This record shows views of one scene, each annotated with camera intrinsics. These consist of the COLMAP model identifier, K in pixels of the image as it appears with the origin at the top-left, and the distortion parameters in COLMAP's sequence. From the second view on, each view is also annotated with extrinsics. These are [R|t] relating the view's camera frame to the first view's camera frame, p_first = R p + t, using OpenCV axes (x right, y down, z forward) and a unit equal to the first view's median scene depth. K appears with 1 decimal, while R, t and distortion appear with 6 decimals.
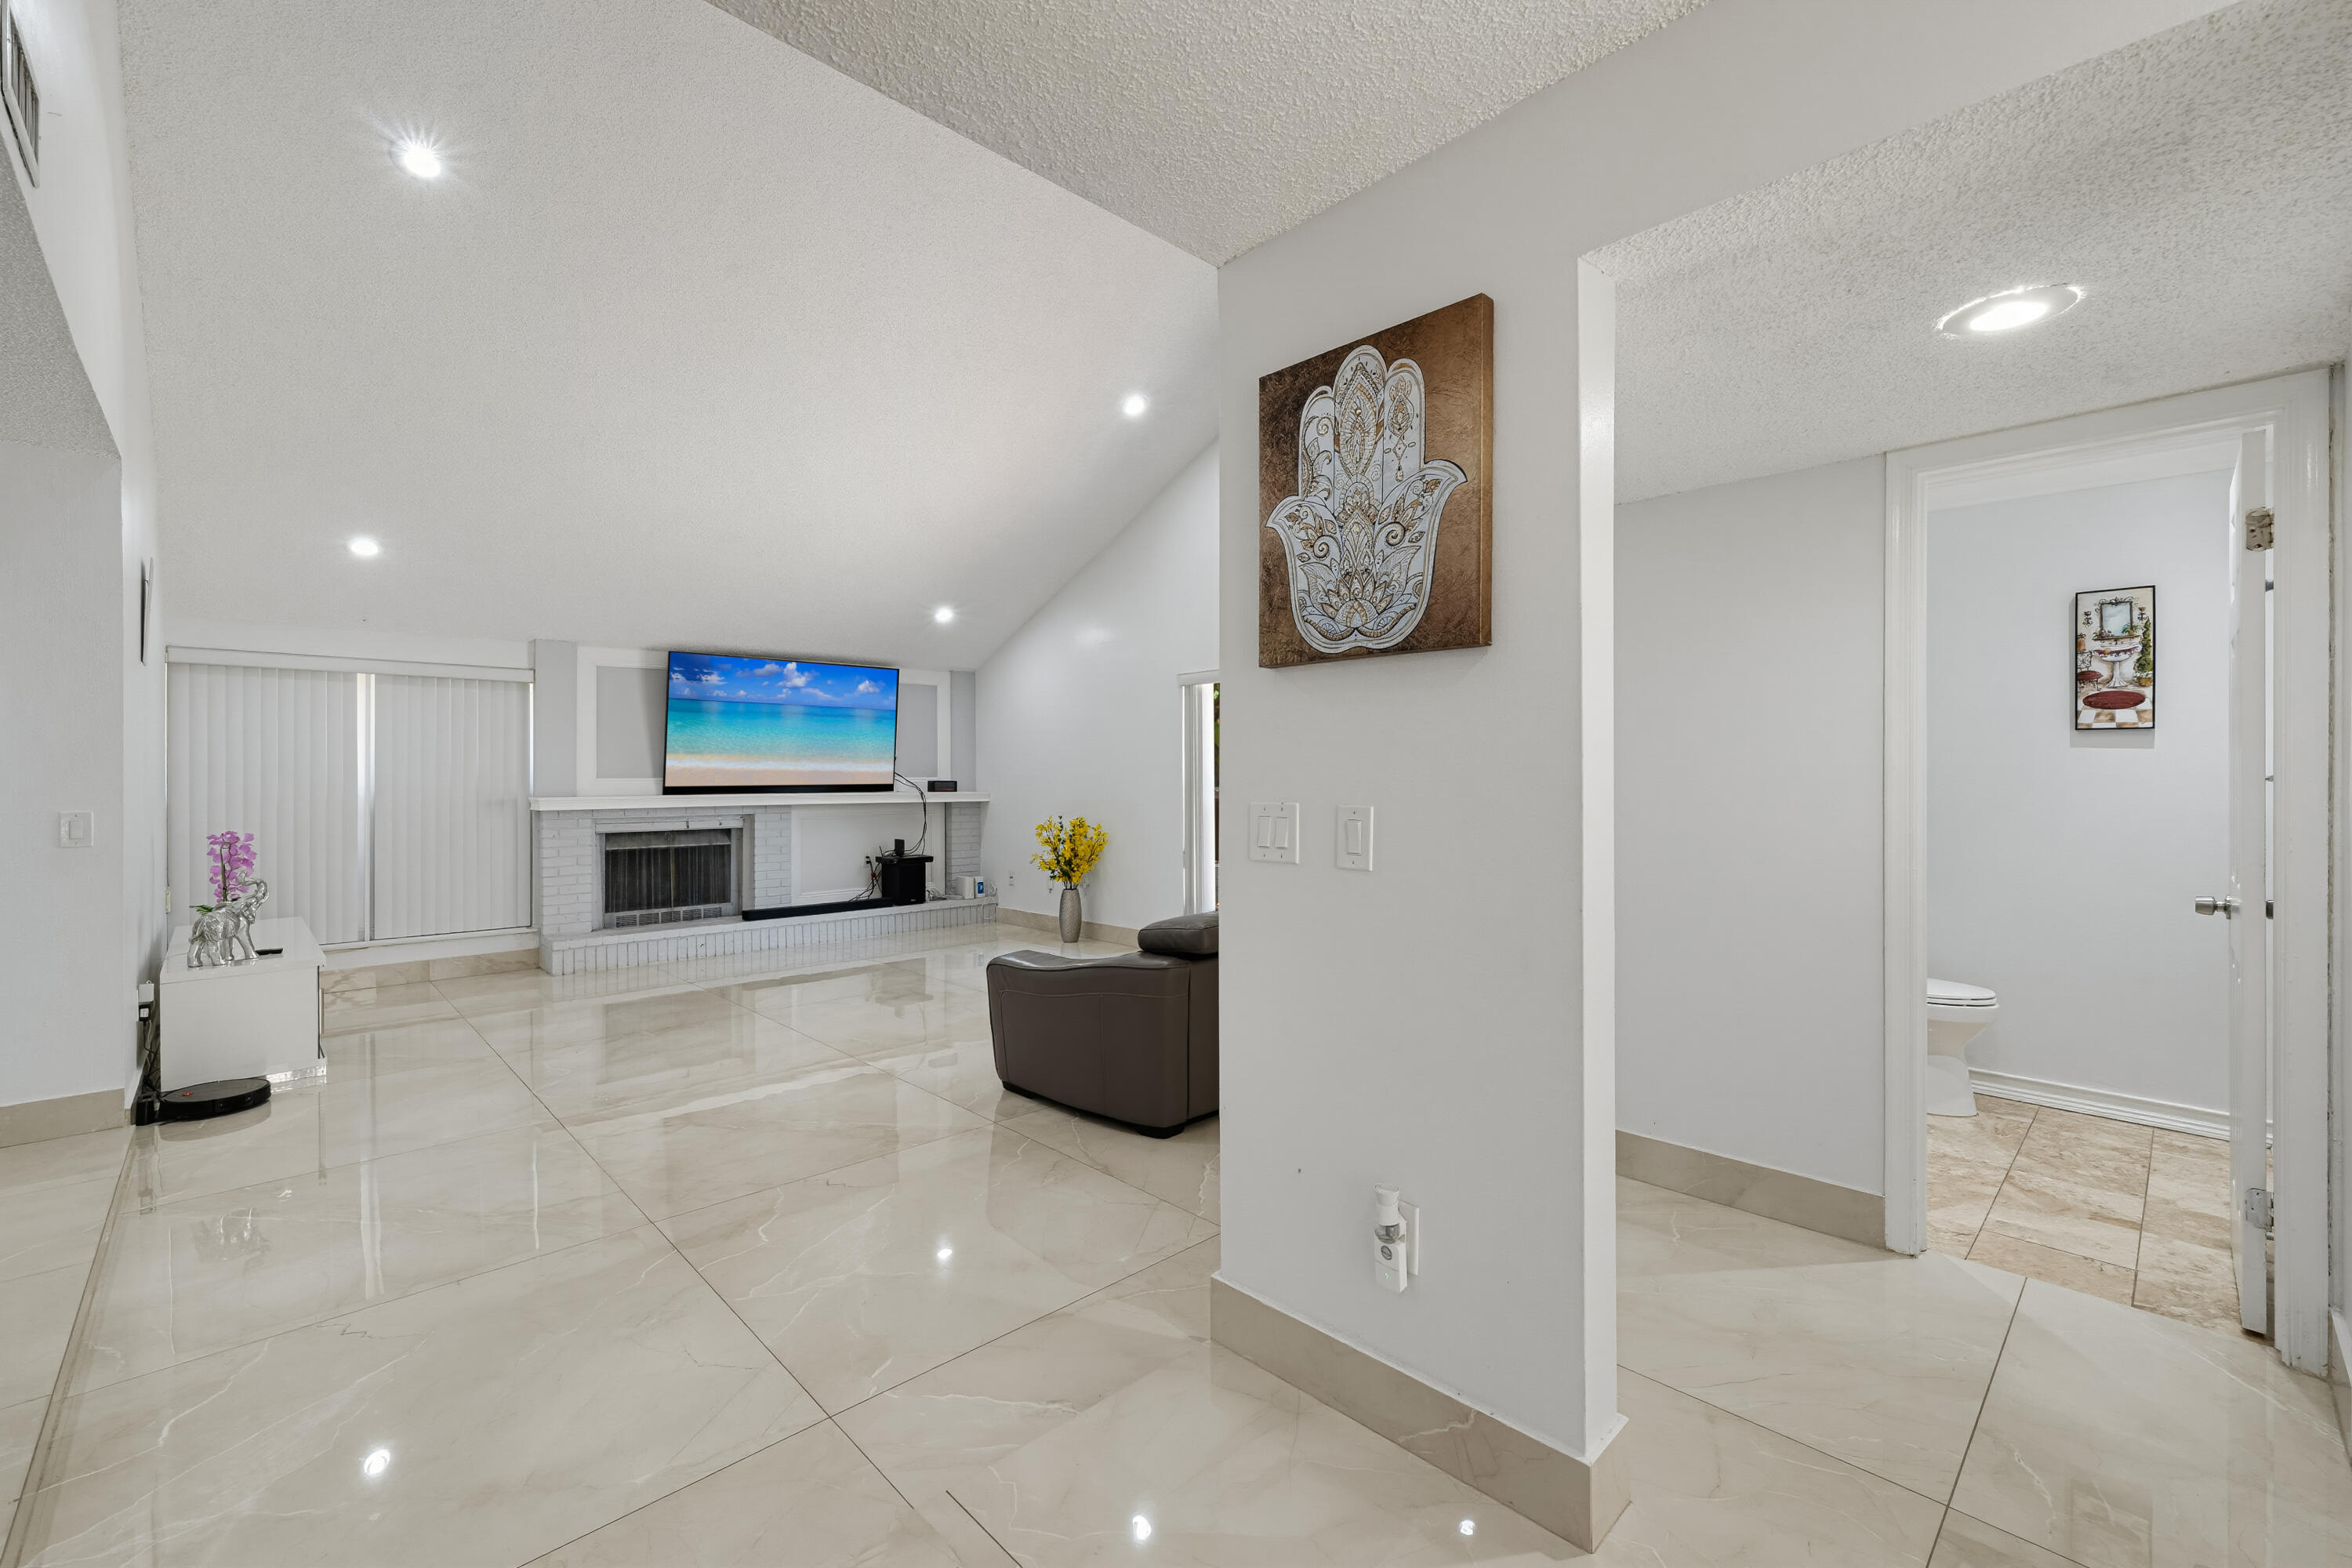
lens RADIAL K [[971.3, 0, 1167.2], [0, 971.3, 771.0], [0, 0, 1]] dist [0.000445, 0.000414]
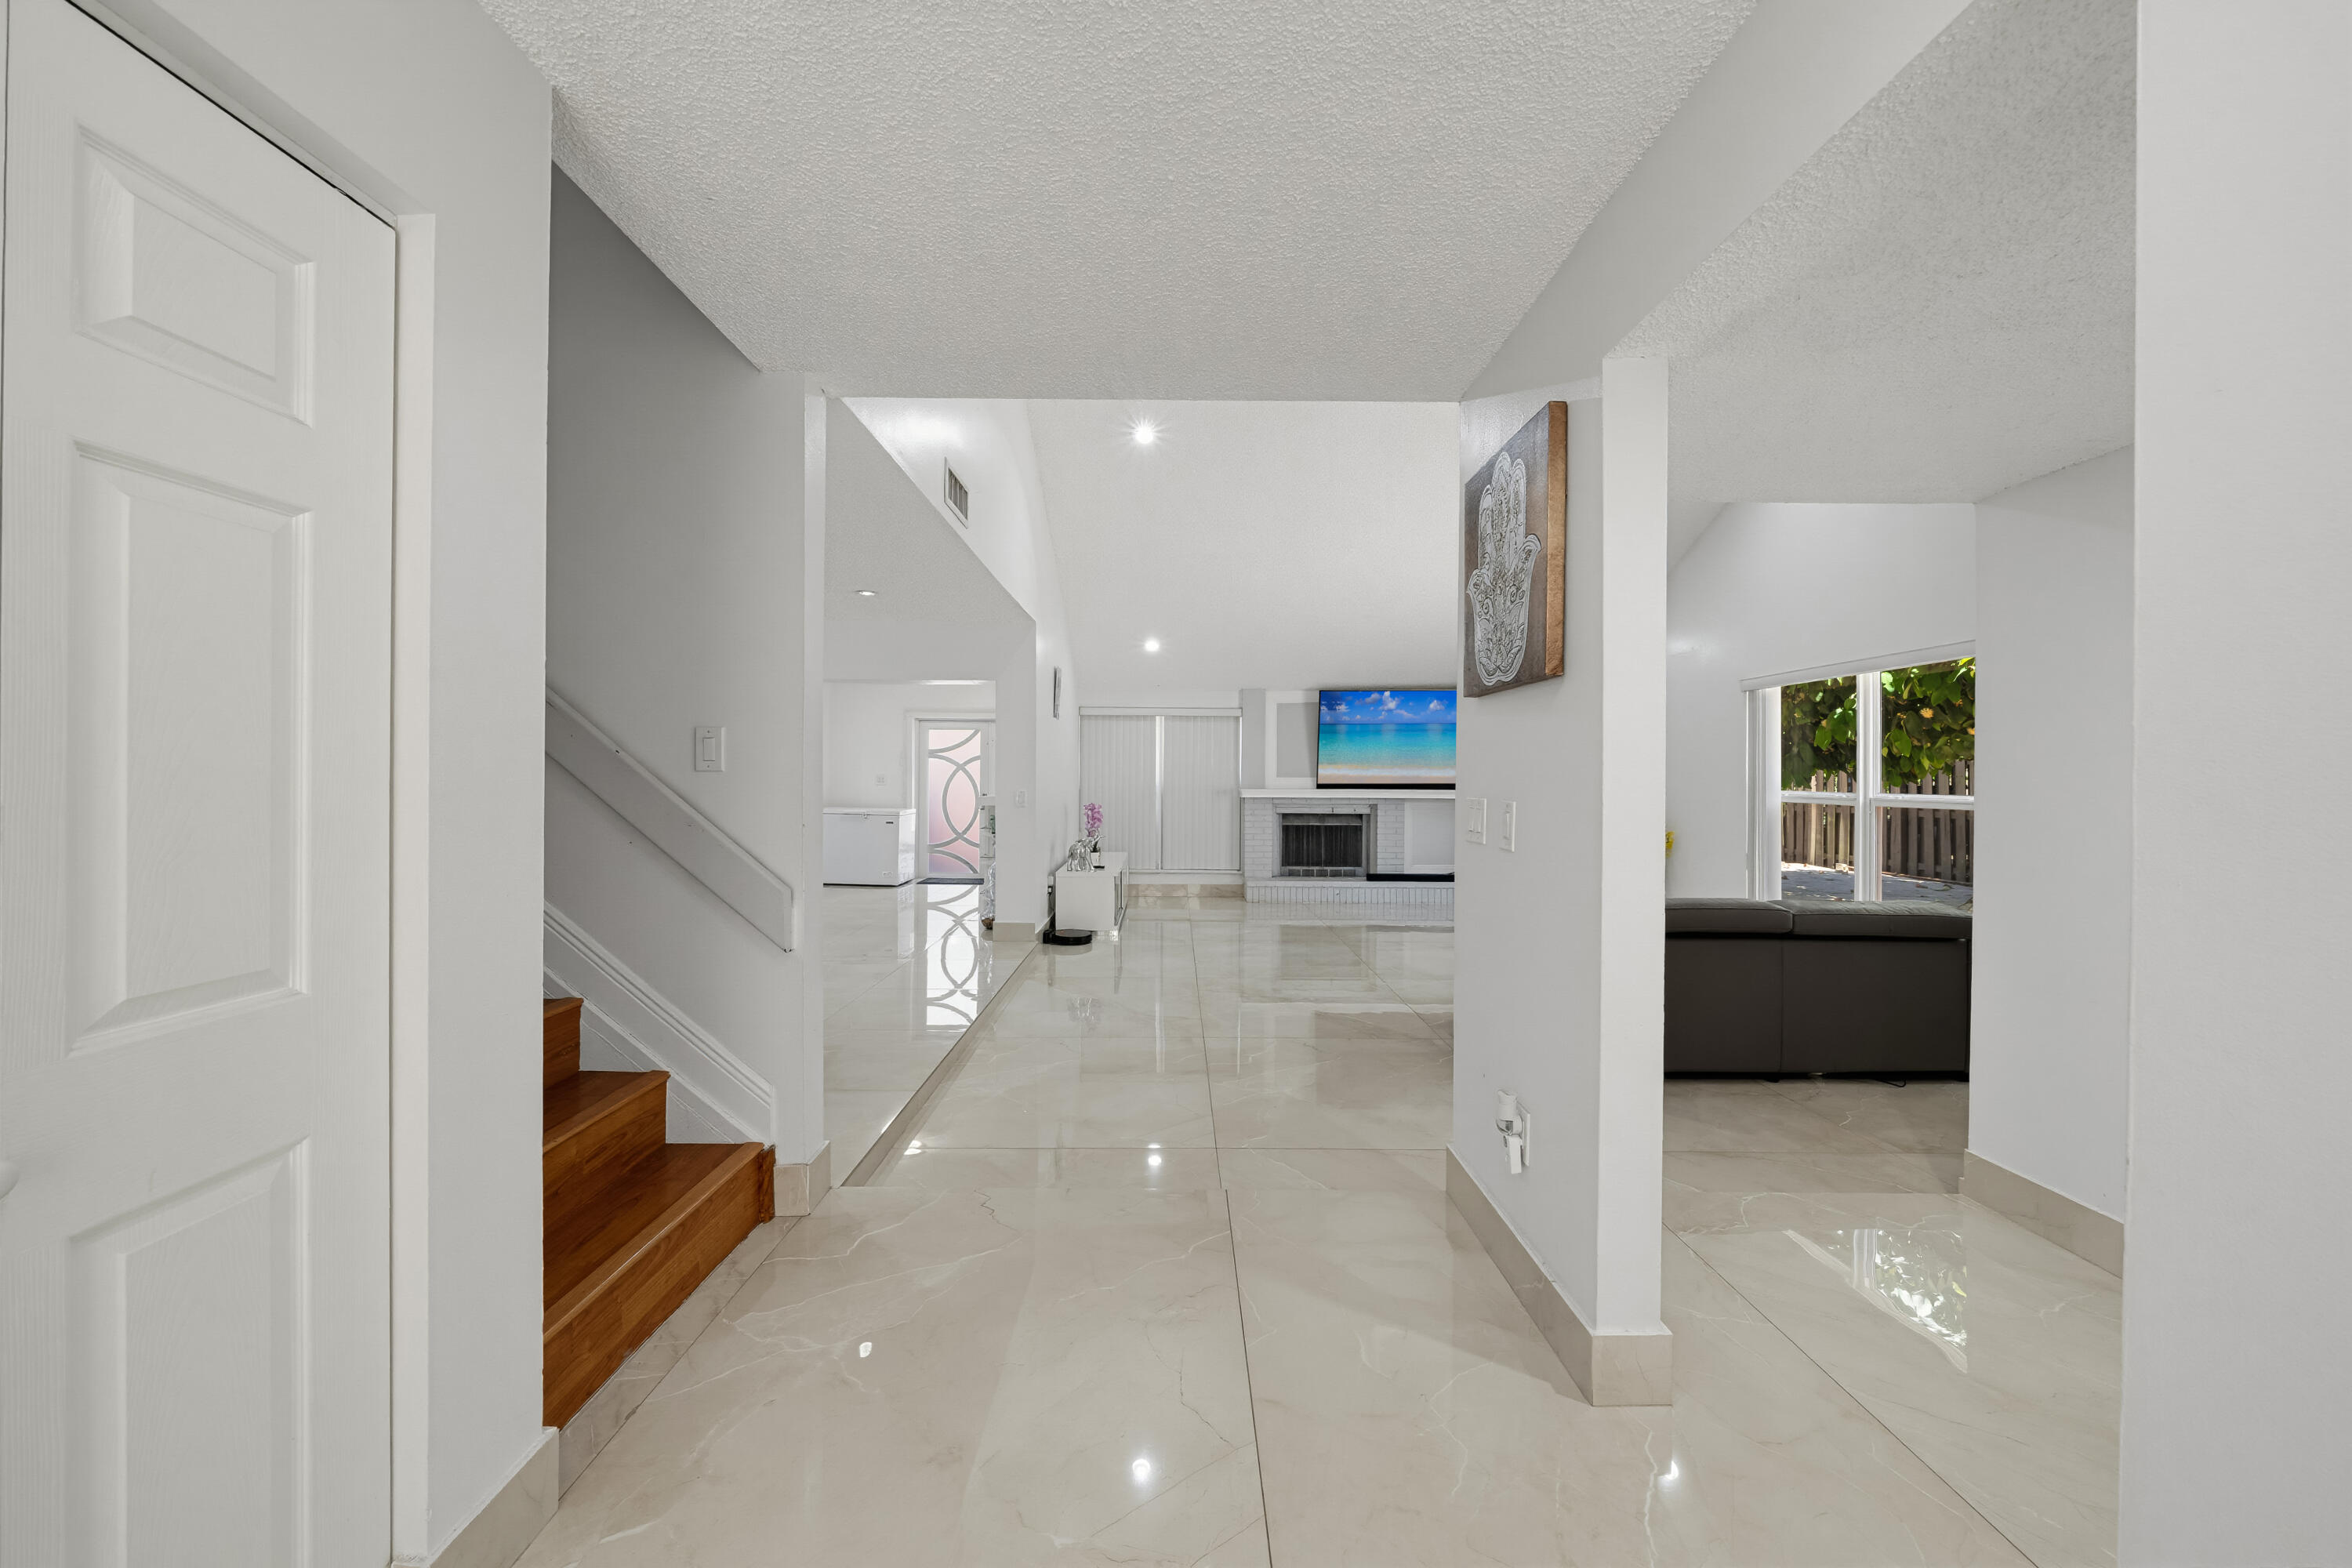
lens RADIAL K [[806.5, 0, 1178.6], [0, 806.5, 774.1], [0, 0, 1]] dist [-0.001027, -0.000030]
pose [[0.726421, 0.004912, -0.687233, 0.171167], [-0.003899, 0.999988, 0.003025, -0.000802], [0.687239, 0.000482, 0.726431, -0.025459]]
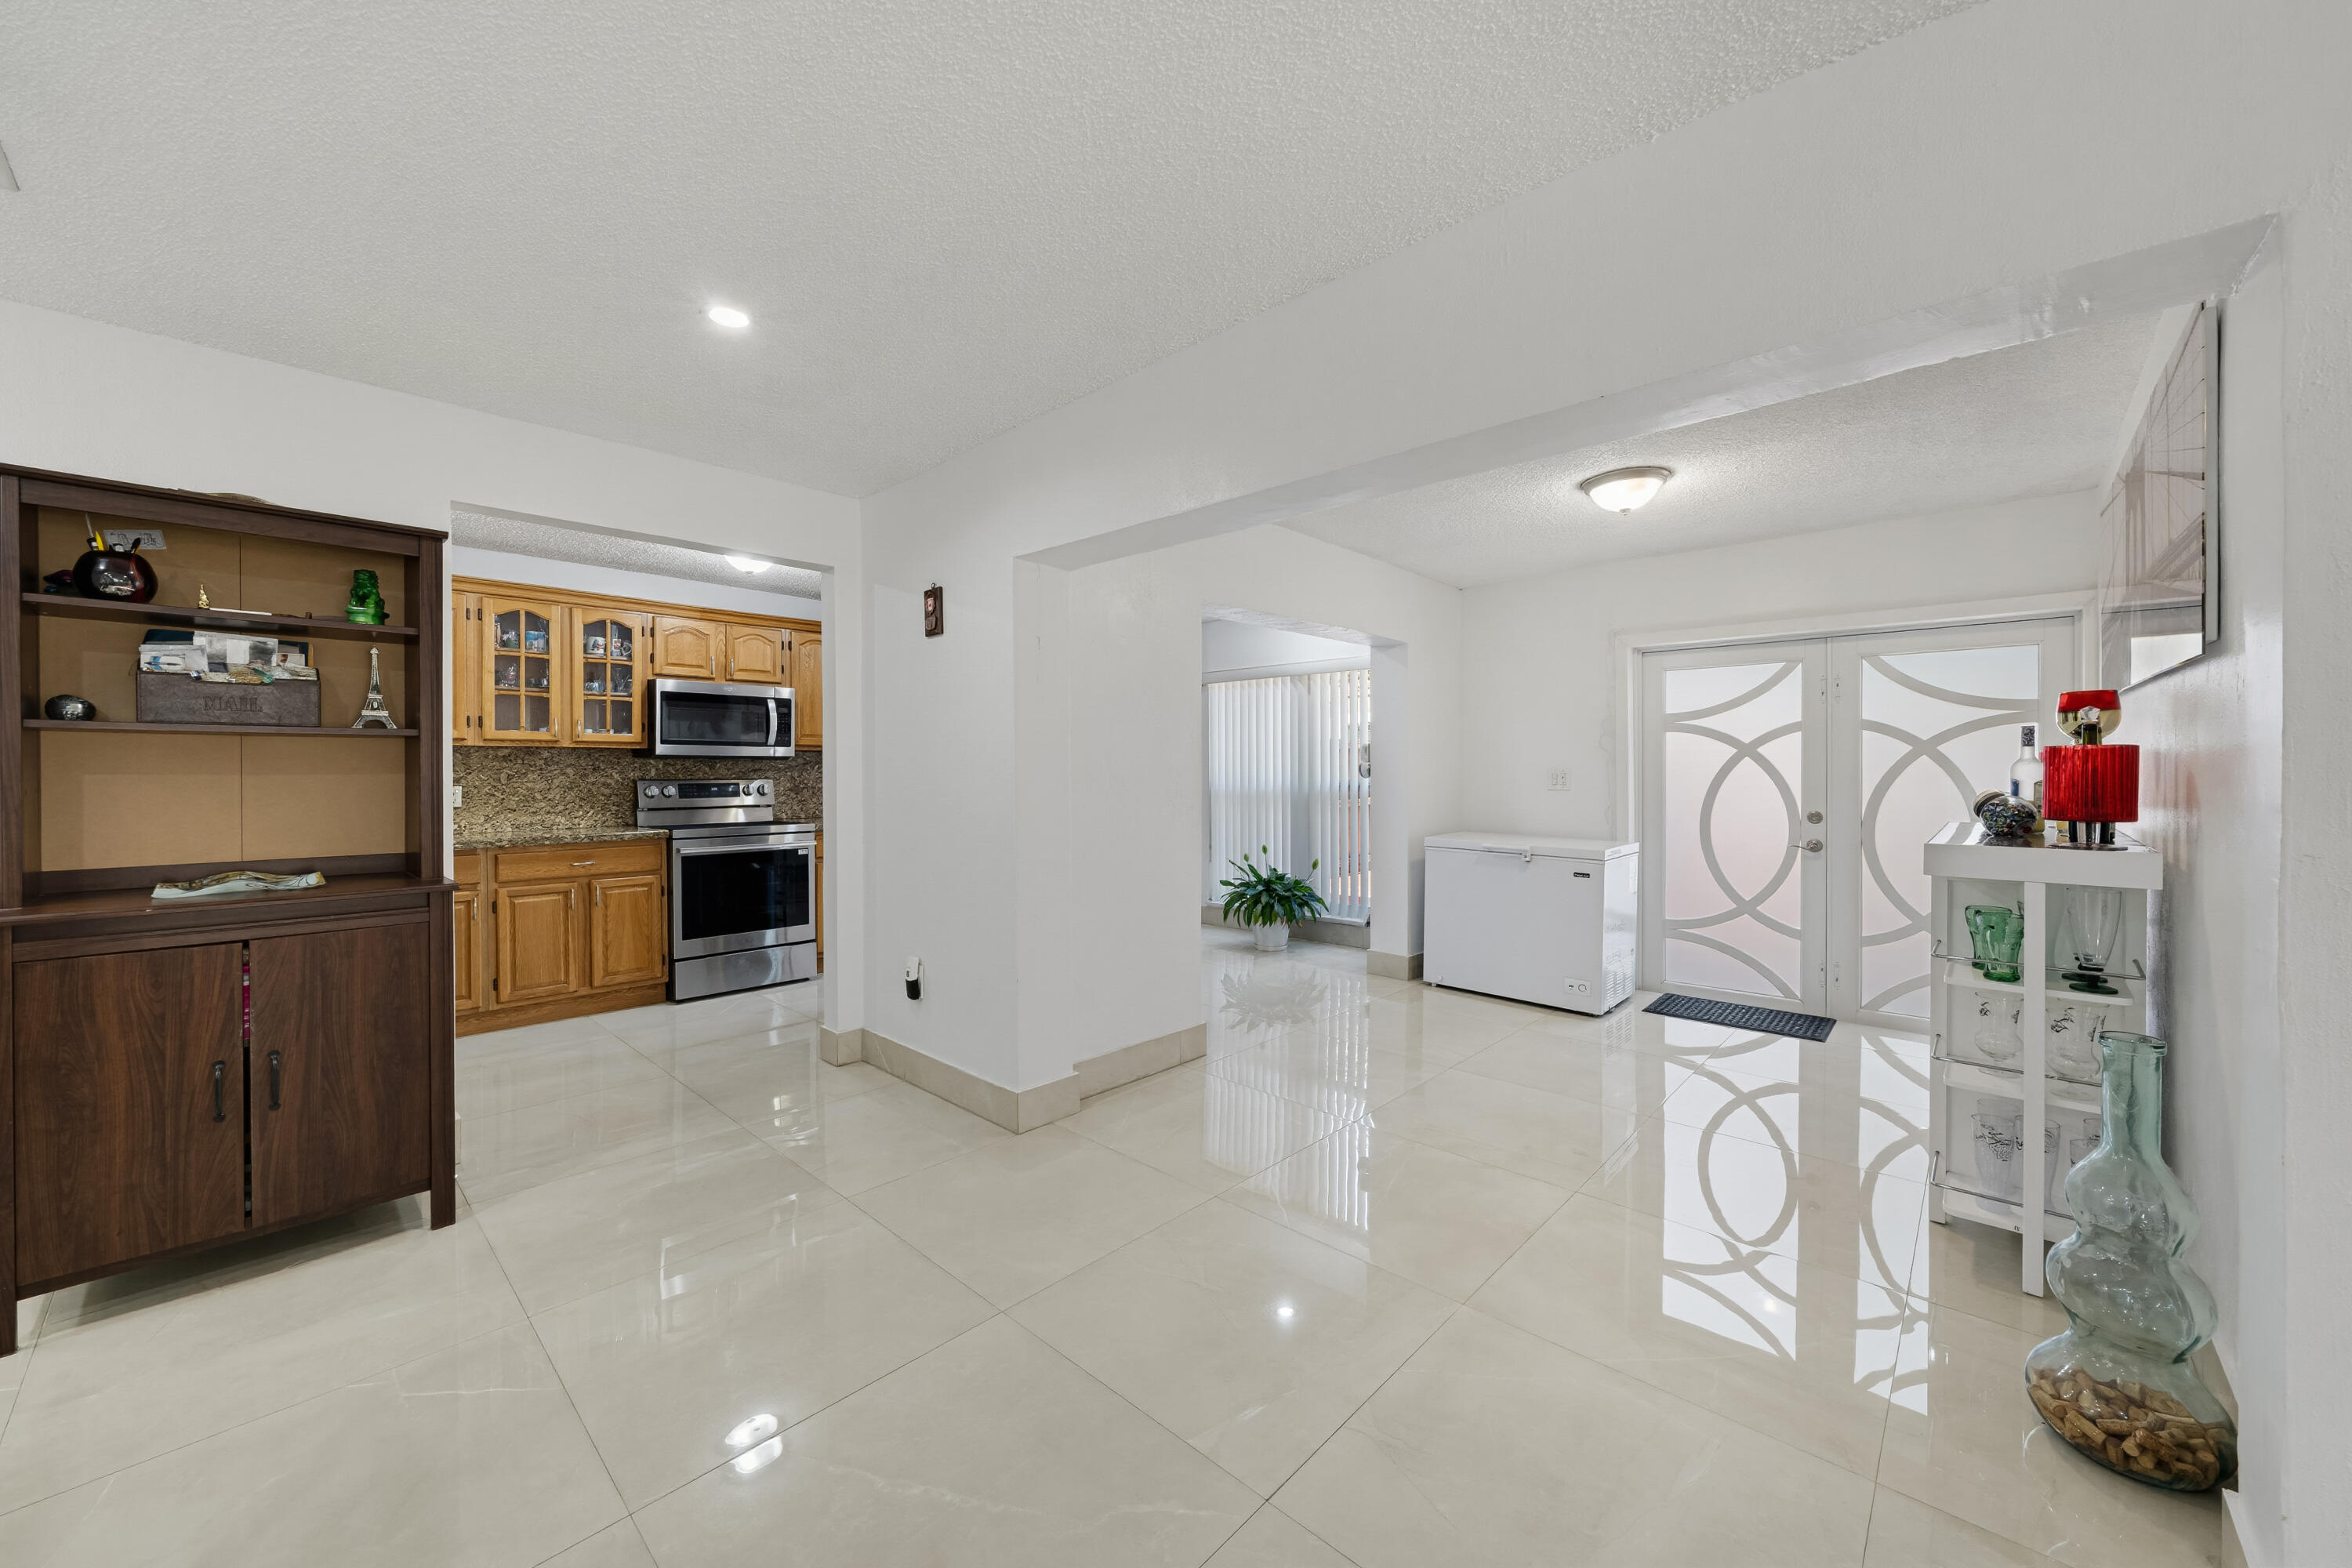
lens RADIAL K [[880.3, 0, 1164.0], [0, 880.3, 779.0], [0, 0, 1]] dist [-0.000759, -0.000029]
pose [[0.053656, 0.009036, -0.998519, -0.418316], [0.004497, 0.999947, 0.009290, 0.006117], [0.998549, -0.004989, 0.053613, 0.252126]]
